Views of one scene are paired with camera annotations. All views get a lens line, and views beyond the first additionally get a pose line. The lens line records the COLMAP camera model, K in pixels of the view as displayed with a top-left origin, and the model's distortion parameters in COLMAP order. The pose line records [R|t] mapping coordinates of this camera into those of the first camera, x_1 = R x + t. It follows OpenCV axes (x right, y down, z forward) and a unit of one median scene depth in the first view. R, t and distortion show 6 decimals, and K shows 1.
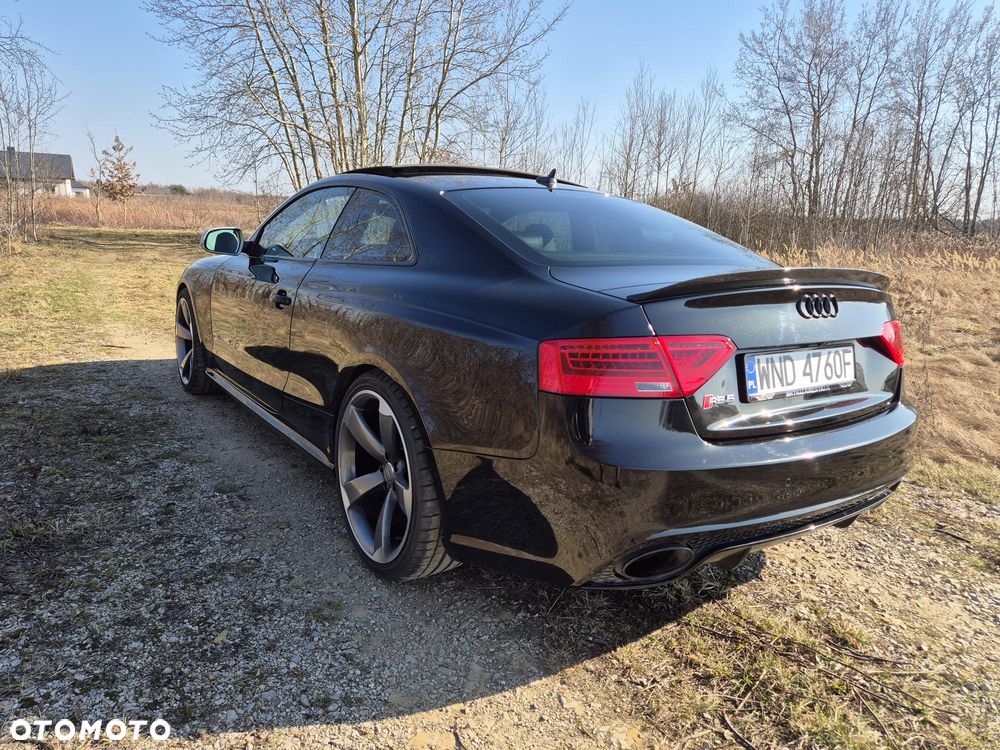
lens RADIAL K [[690.3, 0, 500.6], [0, 690.3, 382.7], [0, 0, 1]] dist [0.072560, -0.068152]
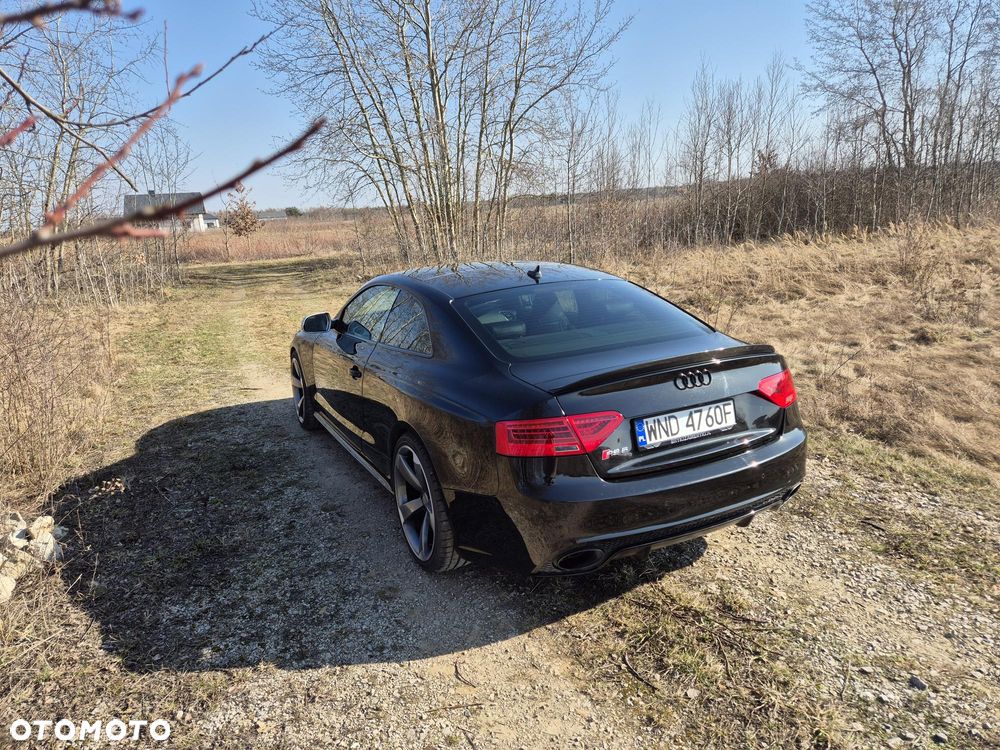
lens RADIAL K [[669.6, 0, 494.9], [0, 669.6, 368.5], [0, 0, 1]] dist [0.071848, -0.062746]
pose [[0.985522, -0.068641, -0.155030, 0.217622], [0.068528, 0.997631, -0.006082, -0.125579], [0.155080, -0.004630, 0.987891, -0.382859]]
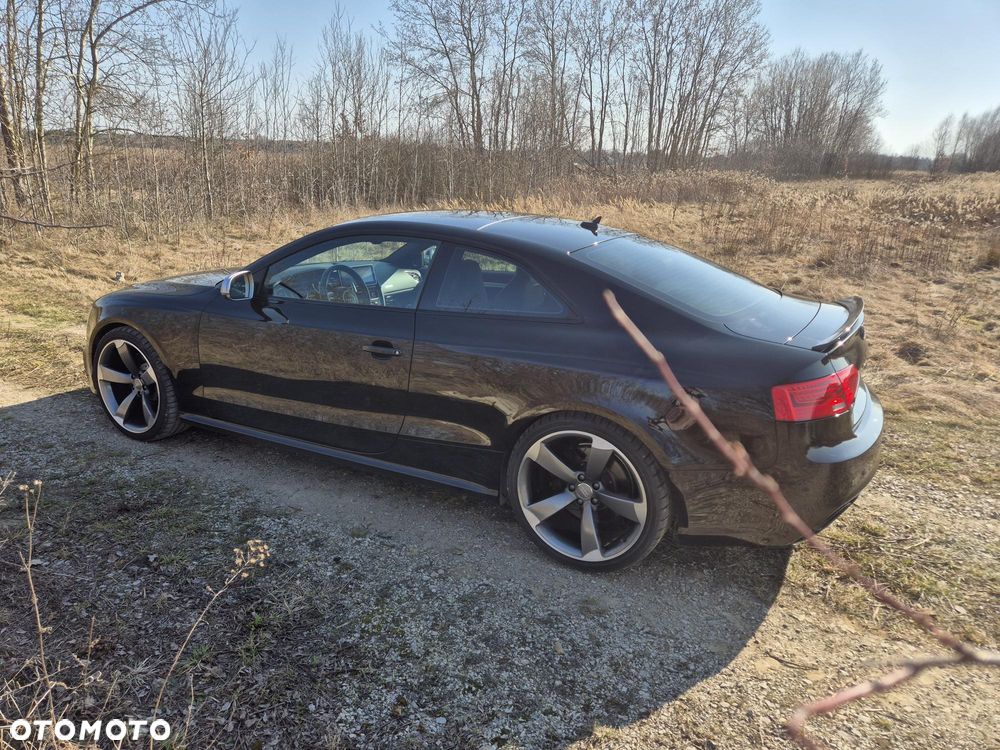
lens RADIAL K [[690.3, 0, 500.6], [0, 690.3, 382.7], [0, 0, 1]] dist [0.072560, -0.068152]
pose [[0.893654, -0.148298, 0.423545, -0.765559], [0.109783, 0.987387, 0.114085, -0.214683], [-0.435121, -0.055455, 0.898662, -0.049733]]
